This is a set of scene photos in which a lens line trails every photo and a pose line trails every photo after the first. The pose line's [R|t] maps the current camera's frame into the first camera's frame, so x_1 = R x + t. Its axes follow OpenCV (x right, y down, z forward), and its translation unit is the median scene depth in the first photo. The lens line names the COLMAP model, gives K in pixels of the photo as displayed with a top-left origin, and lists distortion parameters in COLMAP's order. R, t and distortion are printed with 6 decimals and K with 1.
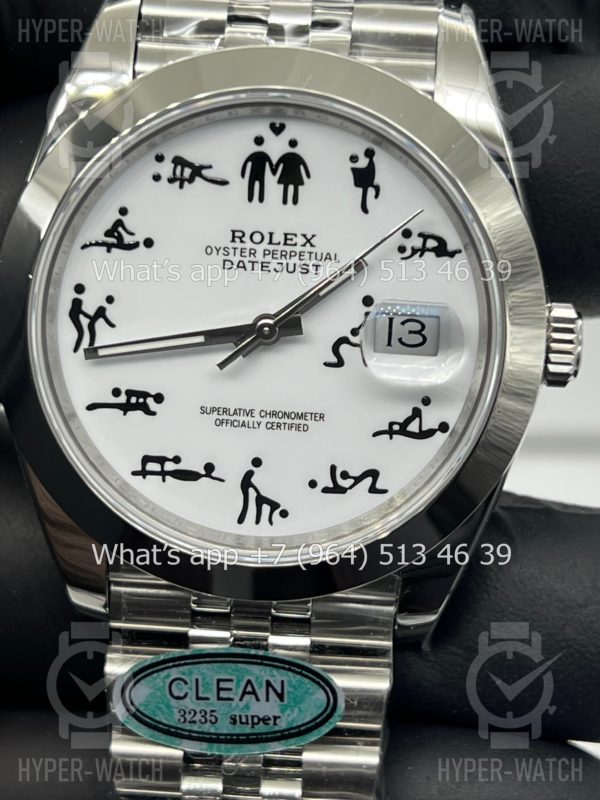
lens RADIAL K [[1790.0, 0, 298.2], [0, 1790.0, 393.3], [0, 0, 1]] dist [0.208405, 0.000000]
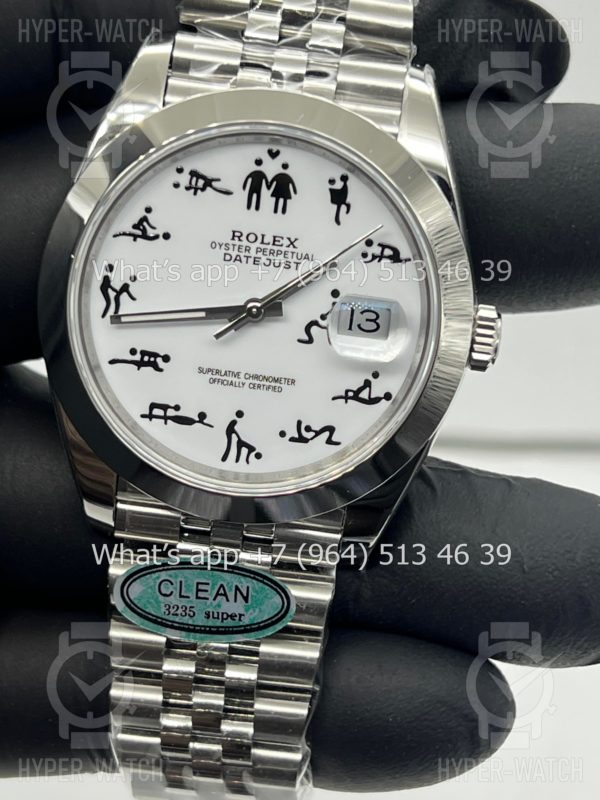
lens RADIAL K [[1790.0, 0, 301.7], [0, 1790.0, 403.3], [0, 0, 1]] dist [0.208405, 0.000000]
pose [[0.997563, 0.067842, 0.016277, -0.000394], [-0.068058, 0.997595, 0.013149, 0.011220], [-0.015346, -0.014225, 0.999781, -0.273611]]
